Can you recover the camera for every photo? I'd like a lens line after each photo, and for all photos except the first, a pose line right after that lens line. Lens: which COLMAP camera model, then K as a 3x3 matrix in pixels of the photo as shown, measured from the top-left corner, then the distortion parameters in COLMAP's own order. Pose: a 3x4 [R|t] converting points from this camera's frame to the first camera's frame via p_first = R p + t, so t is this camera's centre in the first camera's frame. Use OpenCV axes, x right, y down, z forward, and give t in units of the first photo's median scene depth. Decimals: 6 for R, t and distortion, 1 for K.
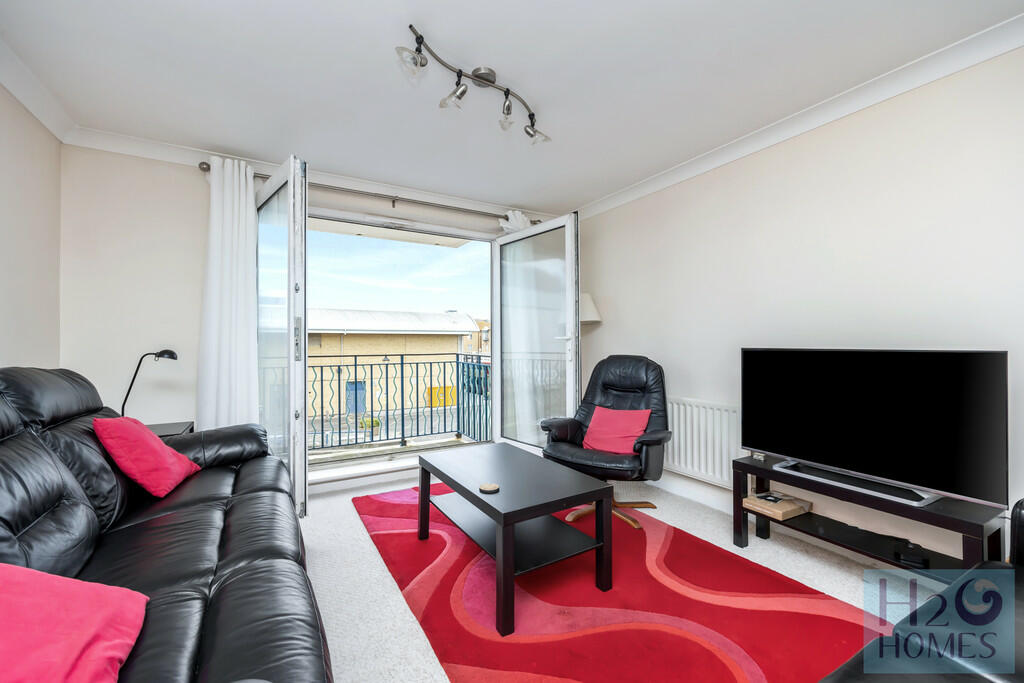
lens RADIAL K [[422.4, 0, 512.0], [0, 422.4, 341.5], [0, 0, 1]] dist [-0.001954, 0.000156]
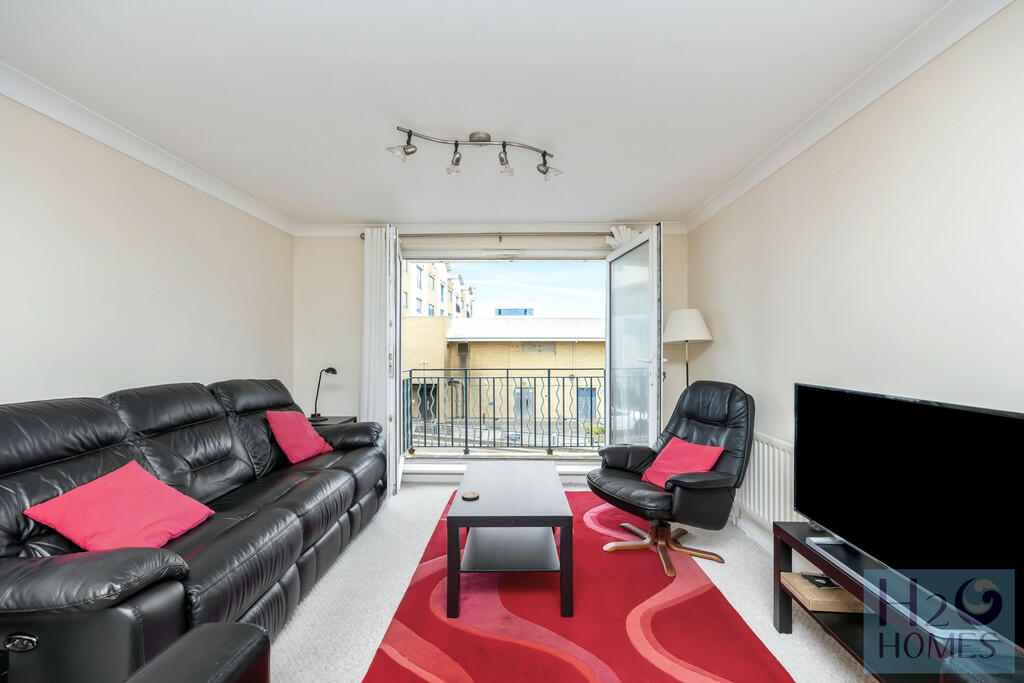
lens RADIAL K [[435.6, 0, 514.2], [0, 435.6, 352.8], [0, 0, 1]] dist [-0.002655, 0.000007]
pose [[0.849125, 0.007371, -0.528140, 0.471320], [-0.000573, 0.999915, 0.013033, -0.045580], [0.528191, -0.010764, 0.849057, 0.029840]]
